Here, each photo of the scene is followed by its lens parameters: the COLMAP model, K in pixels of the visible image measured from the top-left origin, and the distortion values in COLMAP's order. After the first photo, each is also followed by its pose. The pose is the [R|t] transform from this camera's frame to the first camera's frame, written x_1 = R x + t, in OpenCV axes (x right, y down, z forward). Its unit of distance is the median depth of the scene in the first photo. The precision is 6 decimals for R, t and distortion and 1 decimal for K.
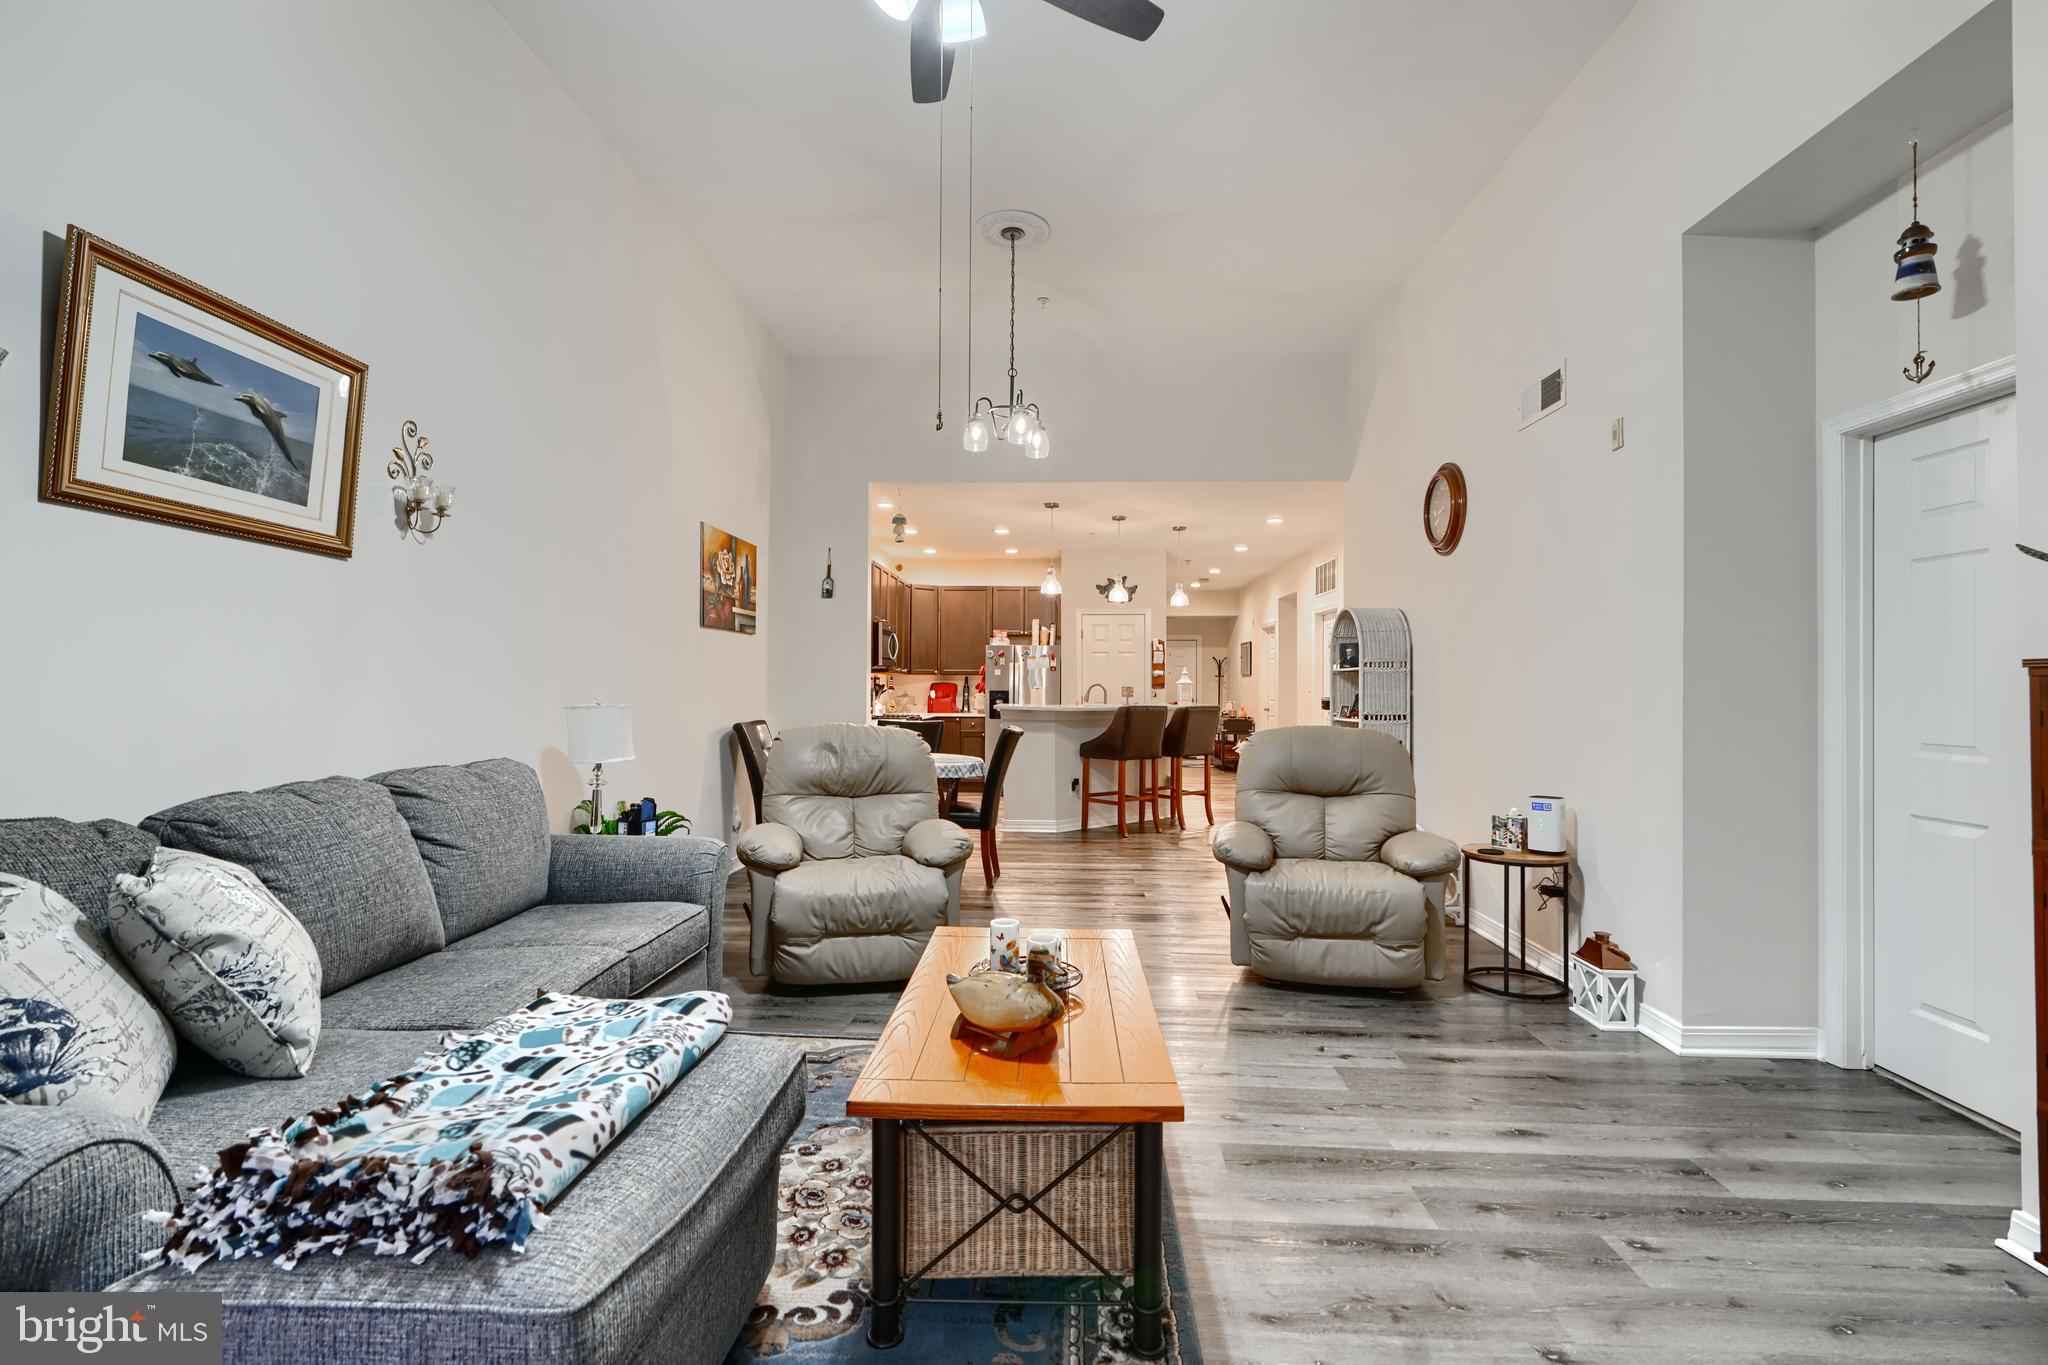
lens RADIAL K [[914.4, 0, 1024.9], [0, 914.4, 675.6], [0, 0, 1]] dist [0.002469, 0.000265]
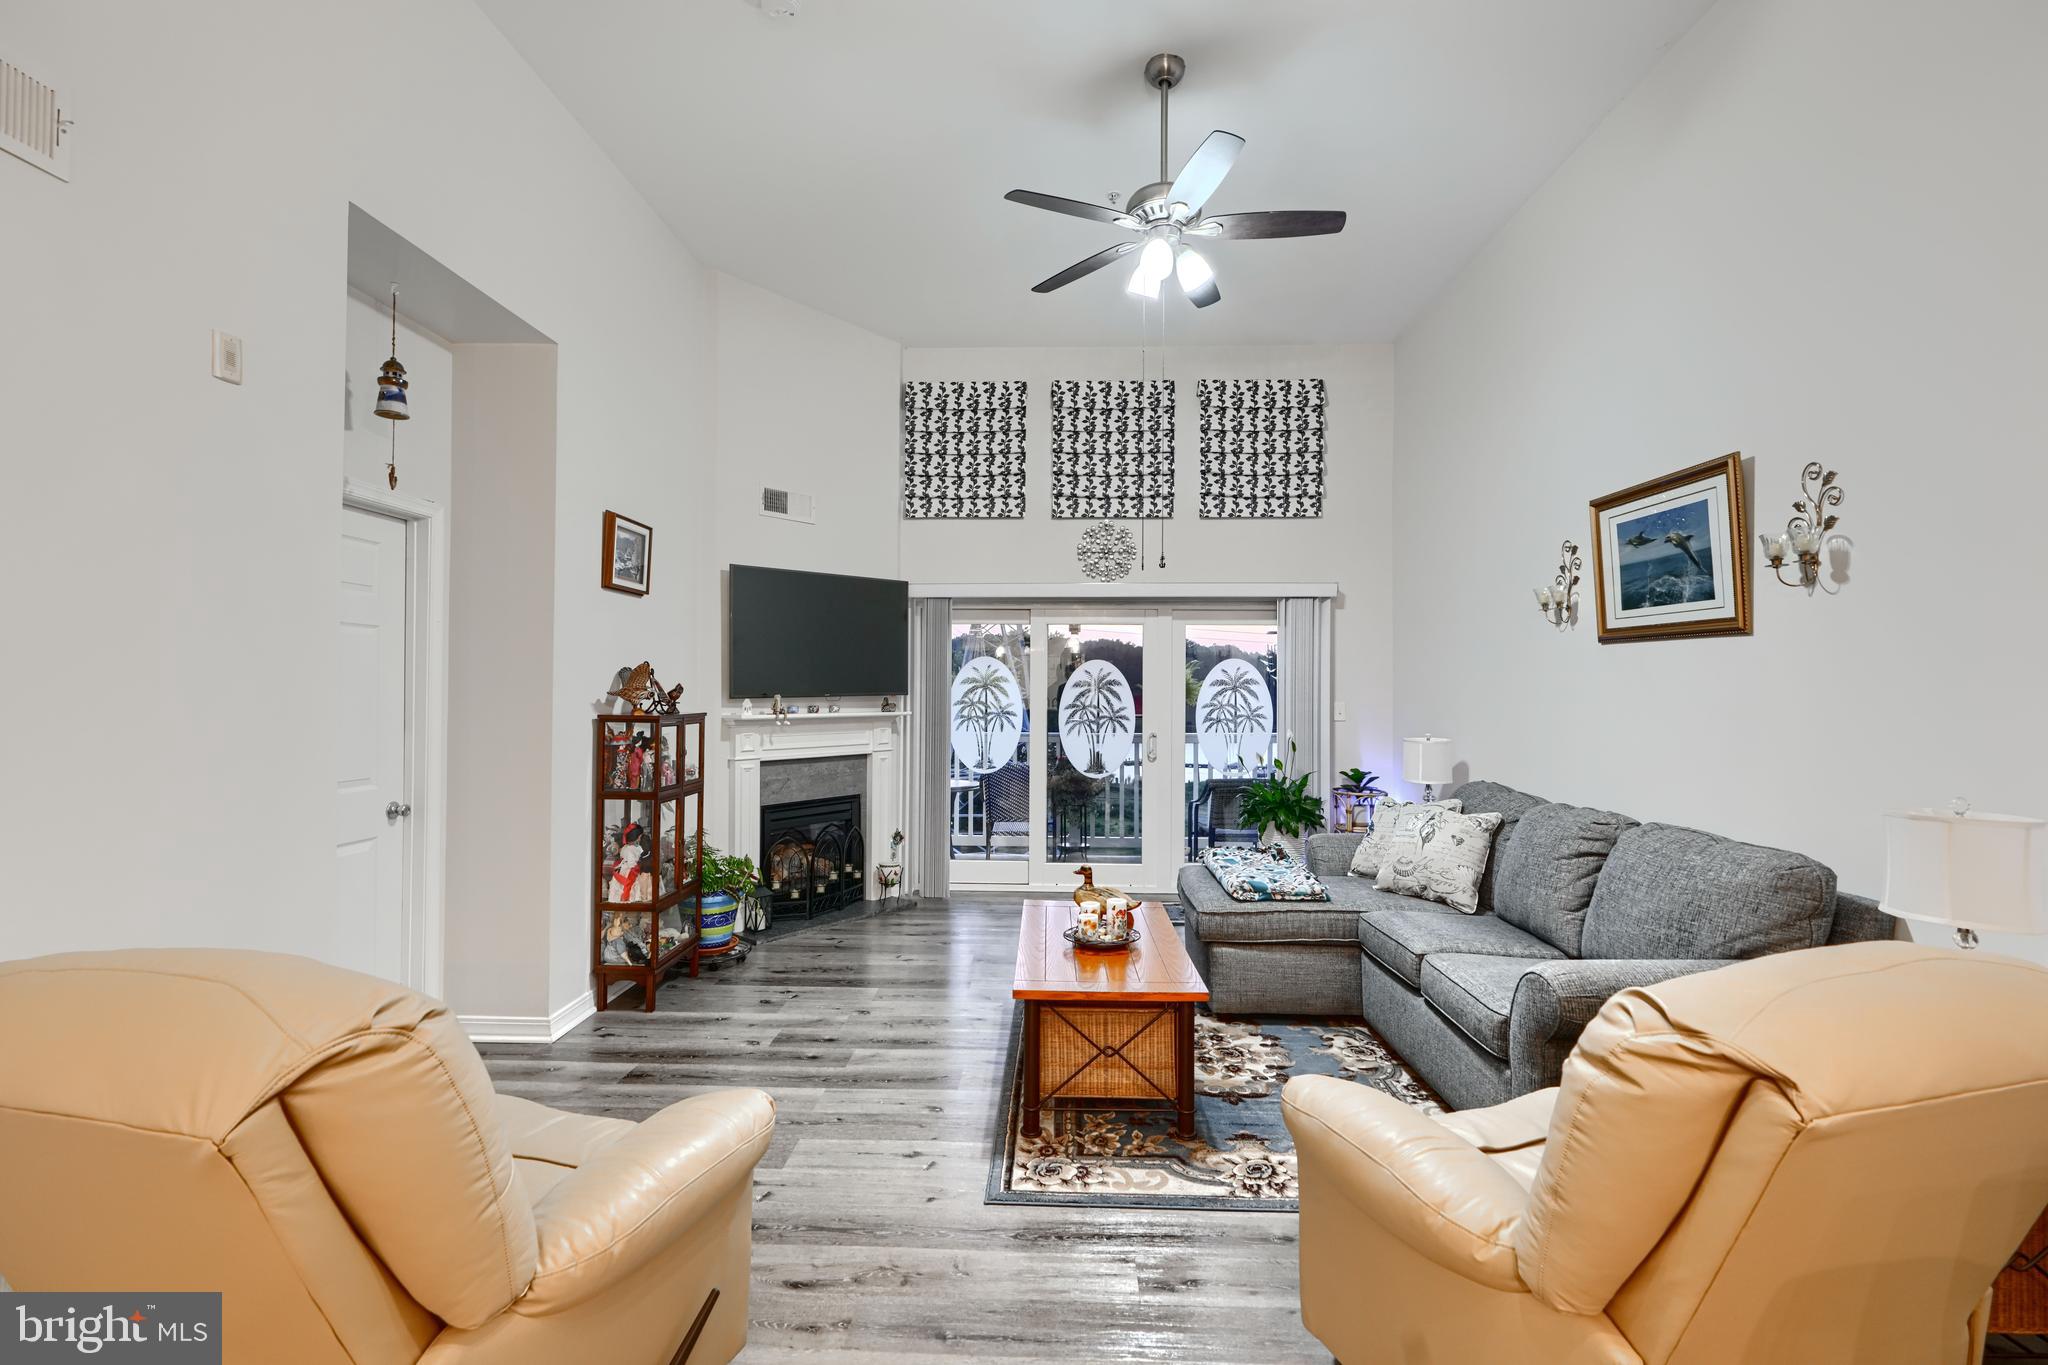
lens RADIAL K [[914.4, 0, 1024.9], [0, 914.4, 675.6], [0, 0, 1]] dist [0.002469, 0.000265]
pose [[-0.999912, -0.012424, -0.004564, 0.126802], [-0.012296, 0.999558, -0.027081, -0.041073], [0.004898, -0.027022, -0.999623, 2.225106]]
